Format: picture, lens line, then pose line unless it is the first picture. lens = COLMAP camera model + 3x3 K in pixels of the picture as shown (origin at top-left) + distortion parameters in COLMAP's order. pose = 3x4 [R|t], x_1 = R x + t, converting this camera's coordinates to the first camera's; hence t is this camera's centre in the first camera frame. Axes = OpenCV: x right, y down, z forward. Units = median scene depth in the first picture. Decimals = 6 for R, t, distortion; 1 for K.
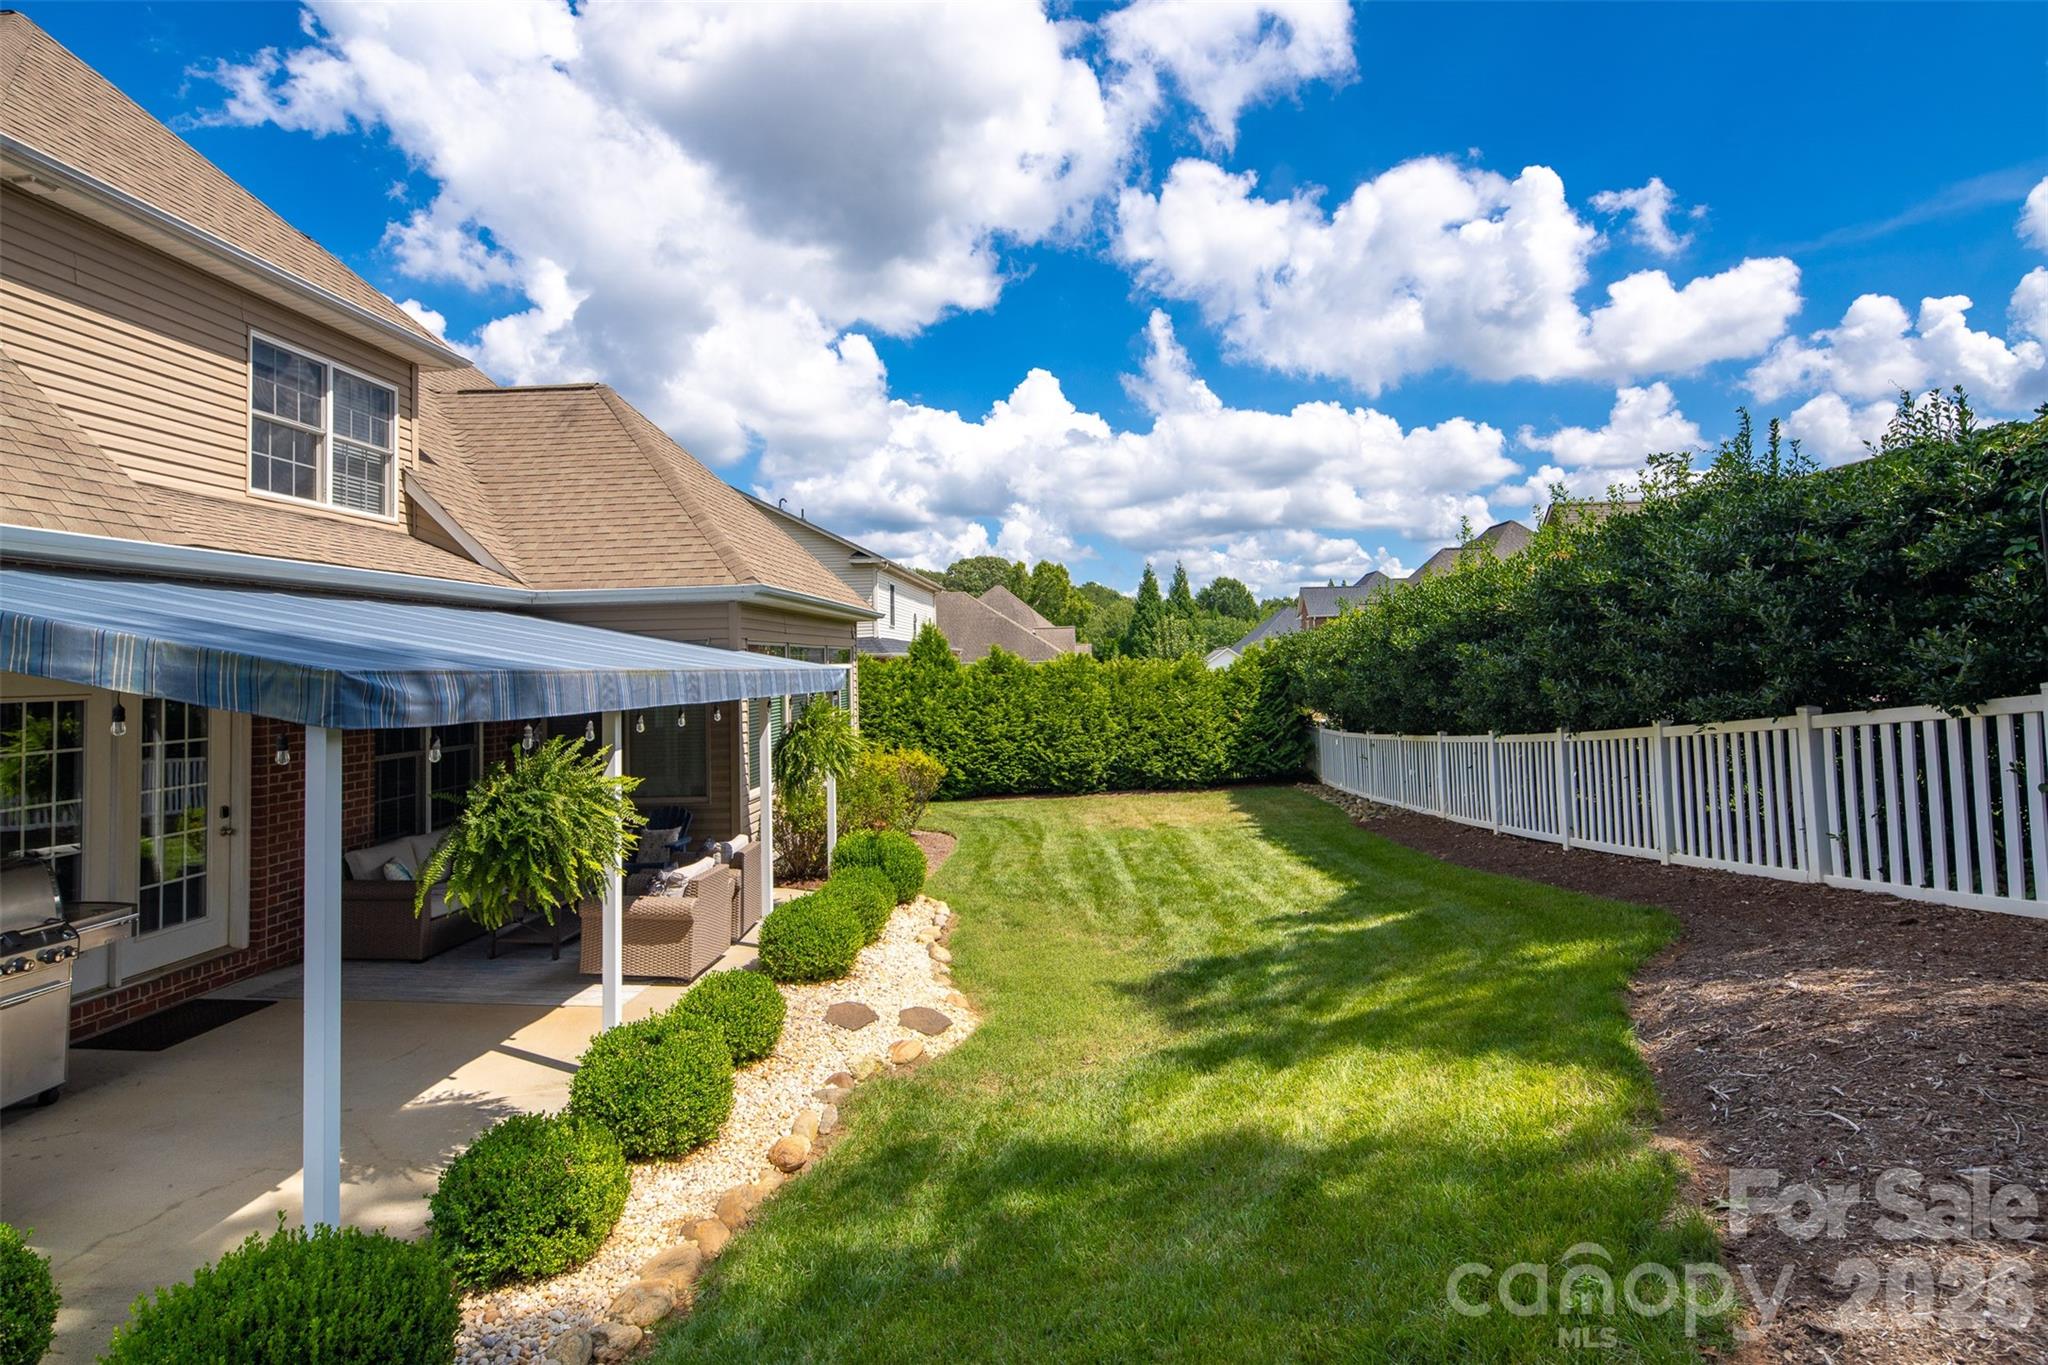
lens RADIAL K [[1011.4, 0, 1013.8], [0, 1011.4, 622.2], [0, 0, 1]] dist [-0.001029, -0.000651]
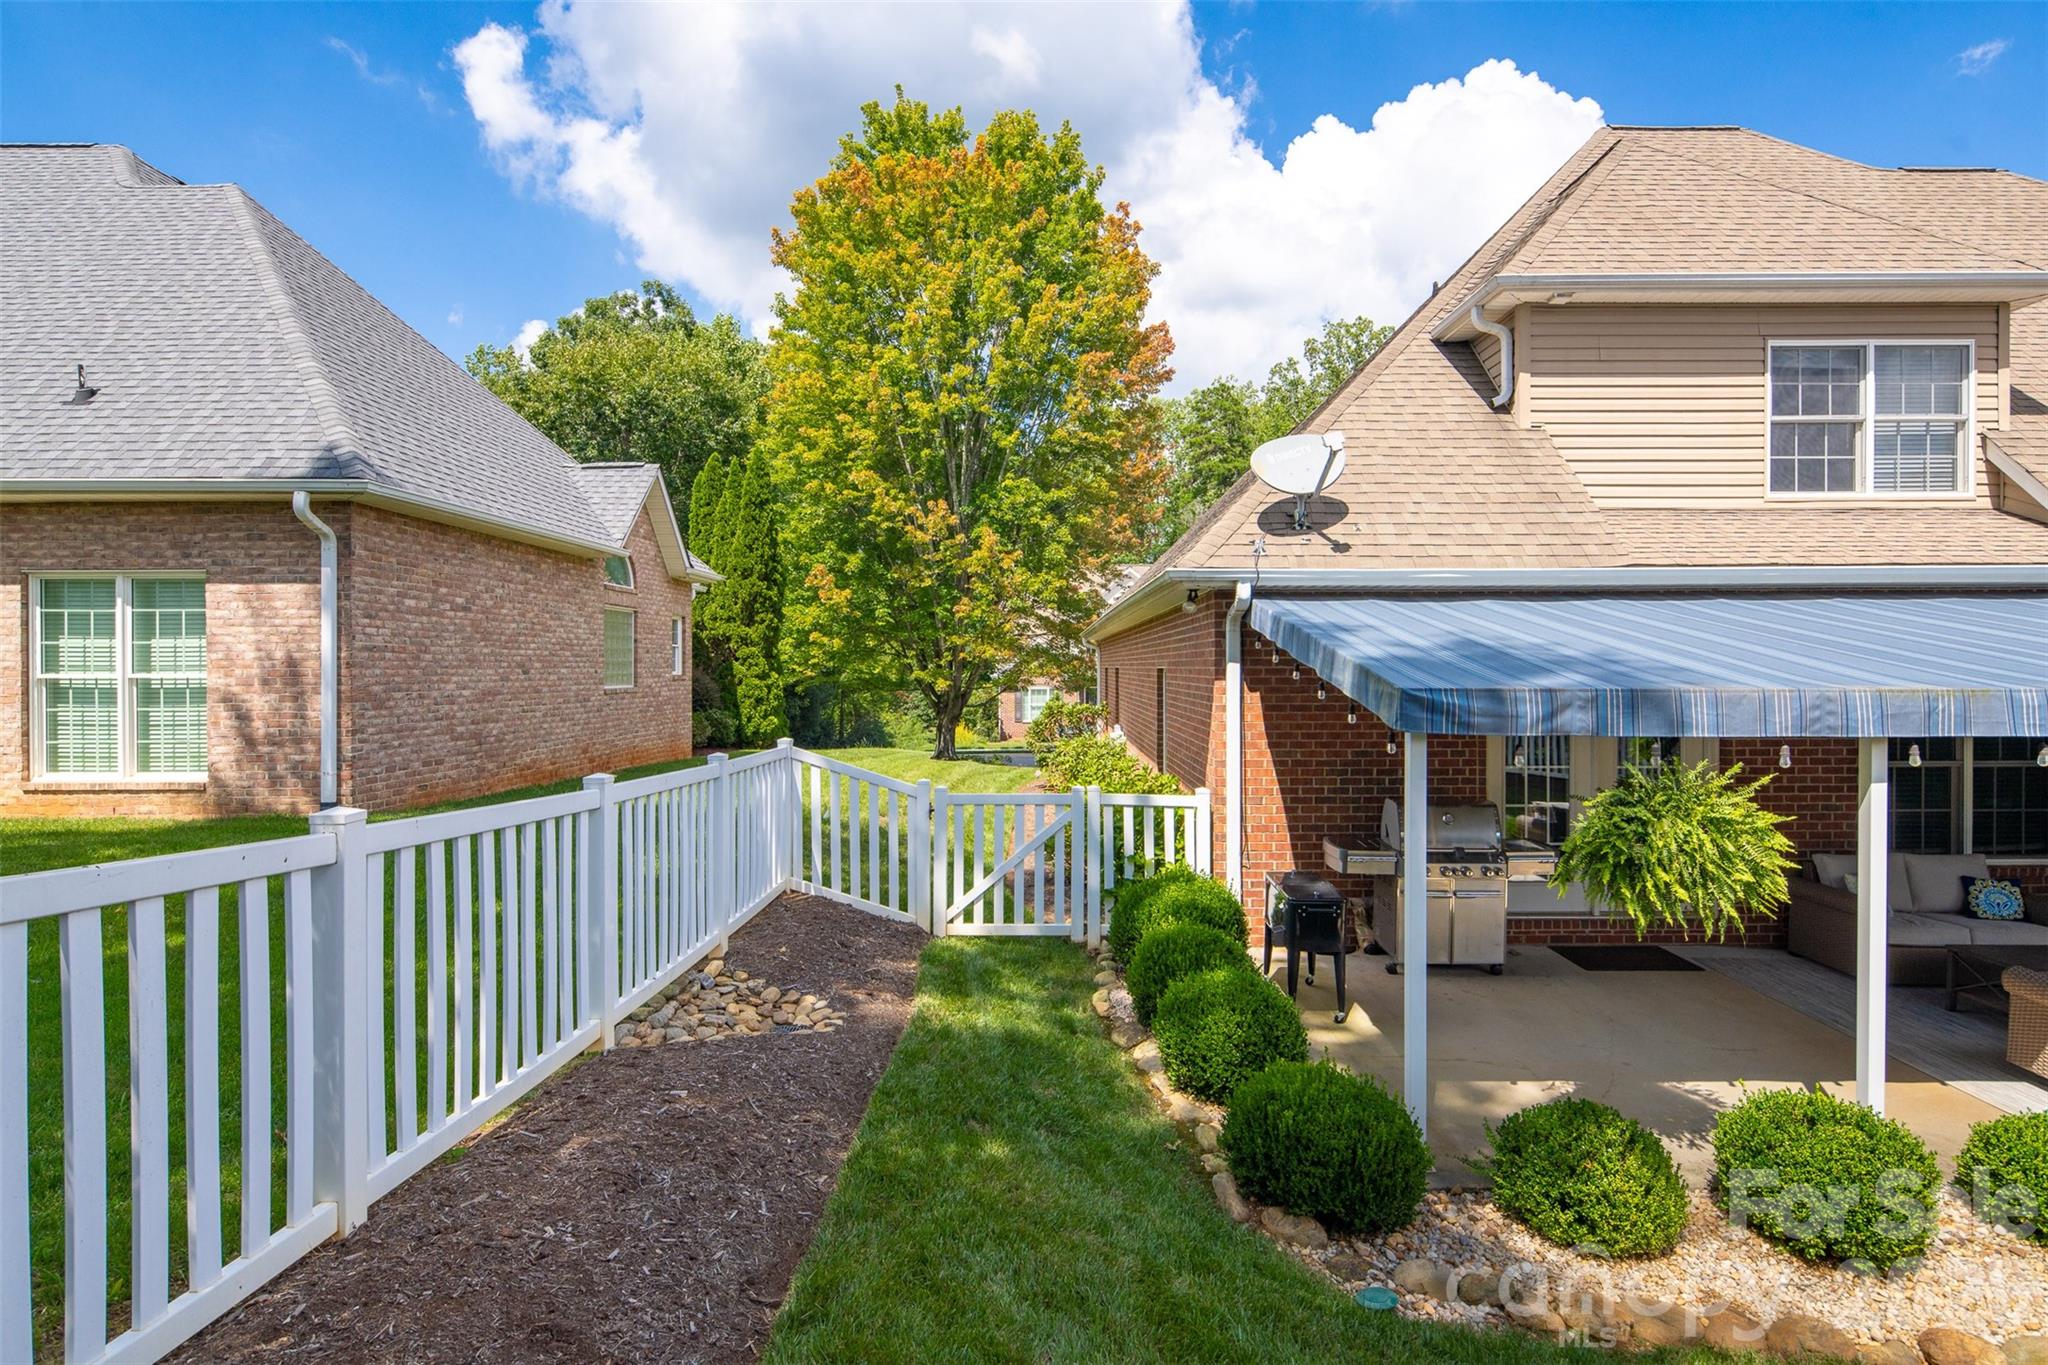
lens RADIAL K [[1004.4, 0, 1039.8], [0, 1004.4, 675.1], [0, 0, 1]] dist [0.005895, -0.004407]
pose [[0.077260, 0.032144, -0.996493, 0.231077], [0.043574, 0.998416, 0.035585, -0.014063], [0.996058, -0.046170, 0.075737, 0.154766]]
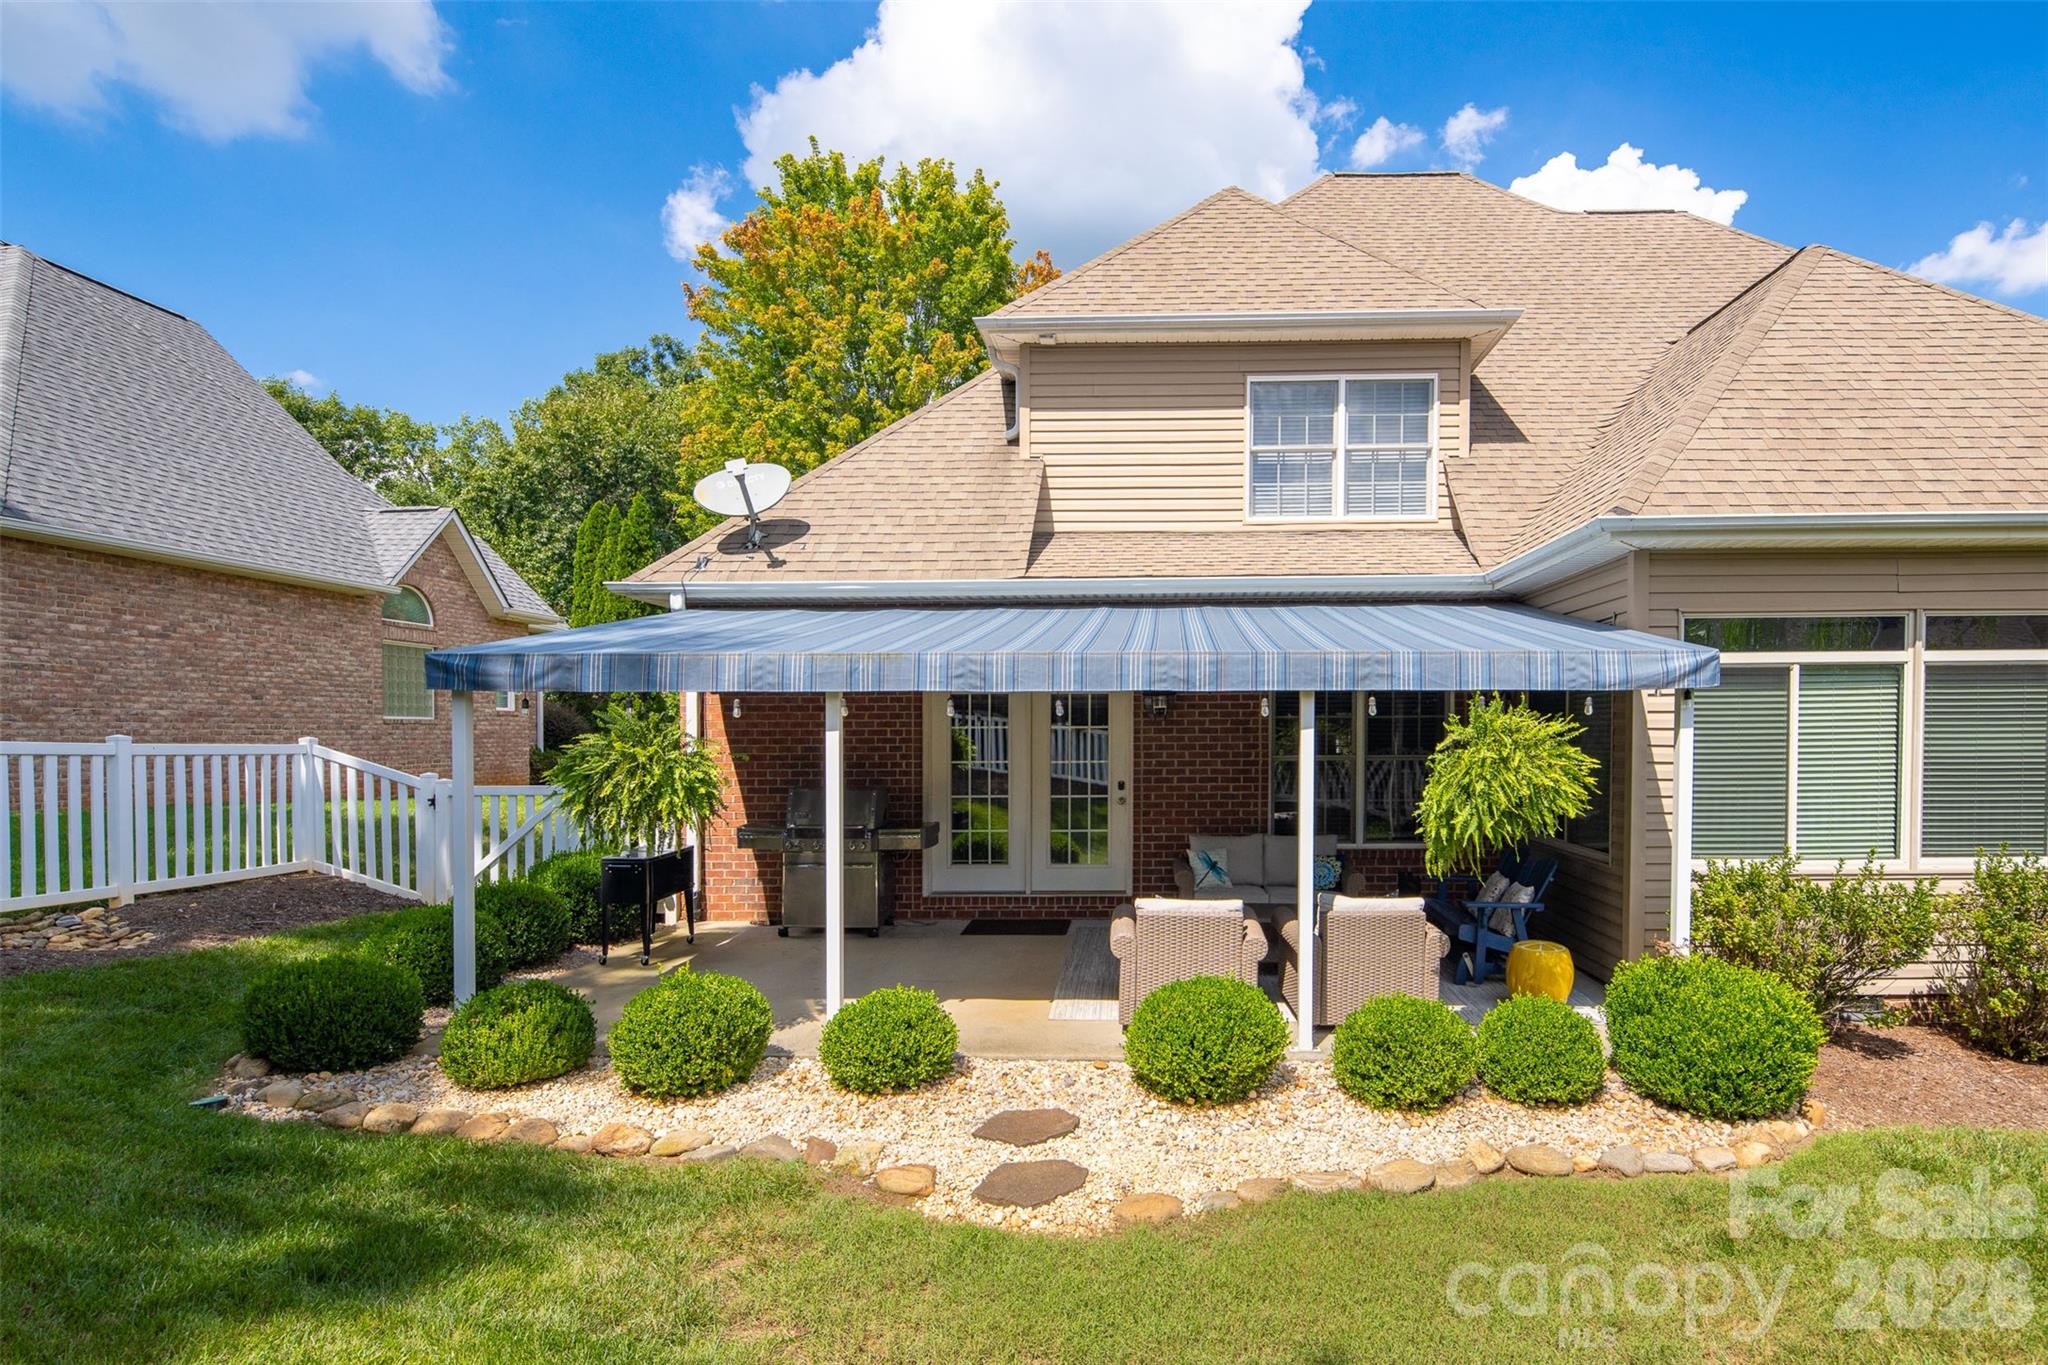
lens RADIAL K [[1021.0, 0, 1096.4], [0, 1021.0, 752.5], [0, 0, 1]] dist [-0.000789, 0.000199]
pose [[0.058093, 0.049413, -0.997088, 0.398075], [0.046632, 0.997550, 0.052153, 0.064531], [0.997221, -0.049526, 0.055646, 0.738836]]
